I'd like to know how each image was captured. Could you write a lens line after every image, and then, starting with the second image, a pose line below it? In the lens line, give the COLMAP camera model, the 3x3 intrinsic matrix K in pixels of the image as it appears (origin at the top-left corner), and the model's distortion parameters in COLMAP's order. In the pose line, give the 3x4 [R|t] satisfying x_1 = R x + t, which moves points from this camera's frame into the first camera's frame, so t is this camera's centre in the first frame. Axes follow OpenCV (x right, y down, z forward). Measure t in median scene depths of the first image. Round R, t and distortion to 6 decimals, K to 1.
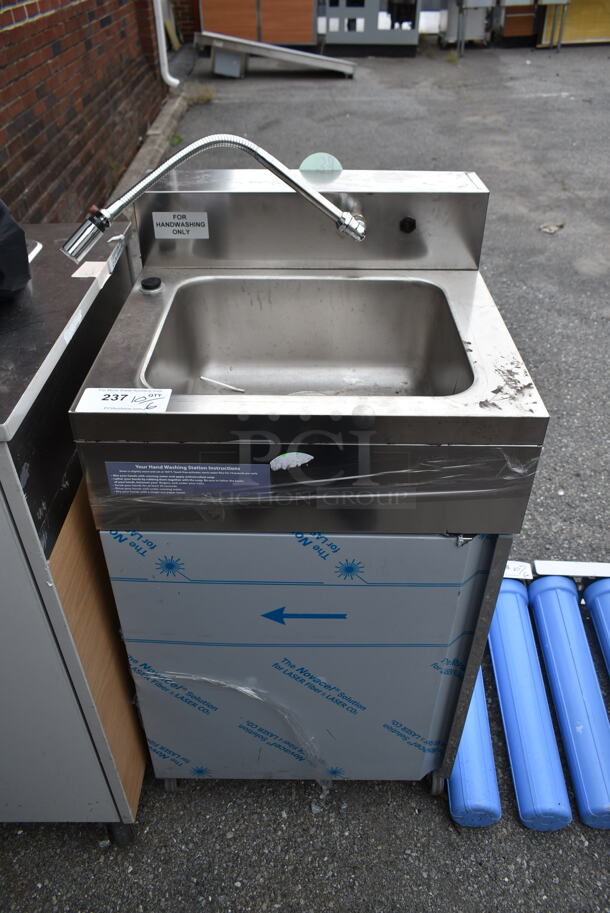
lens RADIAL K [[697.3, 0, 305.0], [0, 697.3, 456.5], [0, 0, 1]] dist [-0.017161, 0.007825]
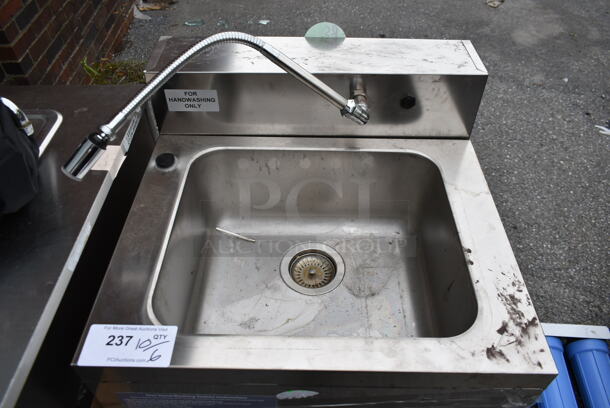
lens RADIAL K [[465.9, 0, 305.0], [0, 465.9, 204.0], [0, 0, 1]] dist [-0.017161, 0.007825]
pose [[0.999983, 0.005709, 0.000770, -0.006902], [-0.005760, 0.988964, 0.148046, -0.266735], [0.000083, -0.148048, 0.988980, 0.263994]]
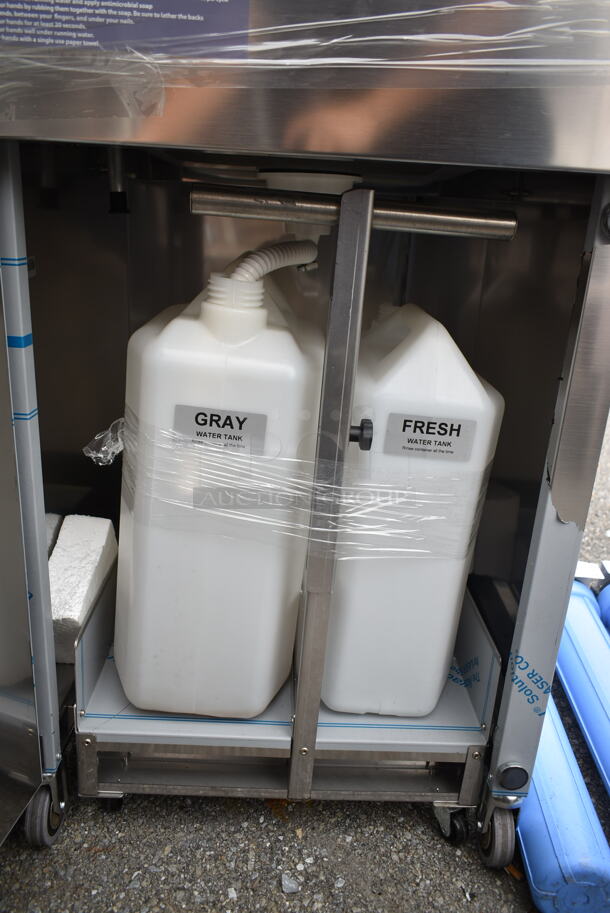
lens RADIAL K [[697.3, 0, 305.0], [0, 697.3, 456.5], [0, 0, 1]] dist [-0.017161, 0.007825]
pose [[0.998684, 0.046780, 0.021028, 0.000263], [-0.038106, 0.951180, -0.306275, 0.403030], [-0.034329, 0.305071, 0.951711, 0.415649]]
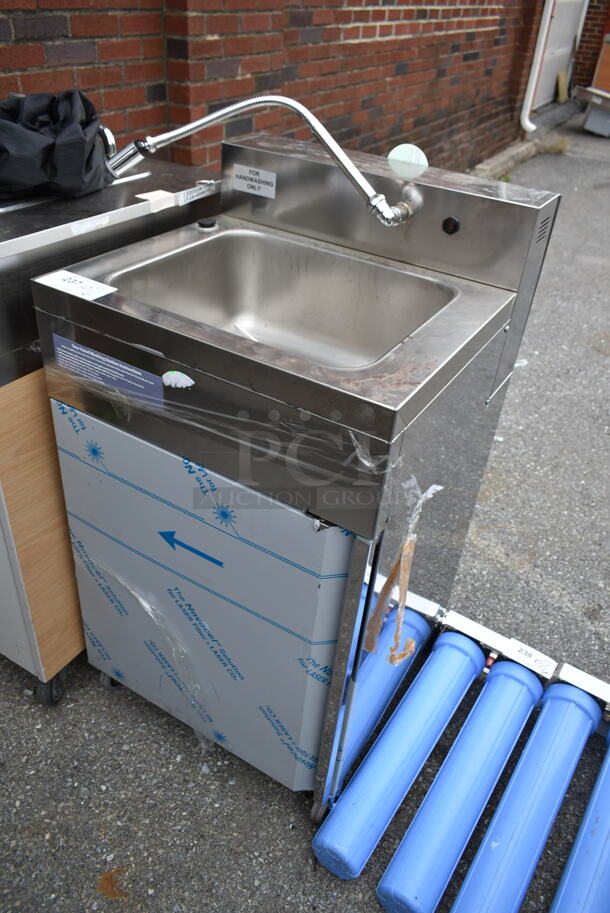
lens RADIAL K [[698.5, 0, 305.0], [0, 698.5, 456.5], [0, 0, 1]] dist [-0.012281, 0.001315]
pose [[0.858660, 0.342089, -0.381679, 0.425114], [-0.363265, 0.931519, 0.017662, 0.018257], [0.361583, 0.123485, 0.924126, 0.074001]]
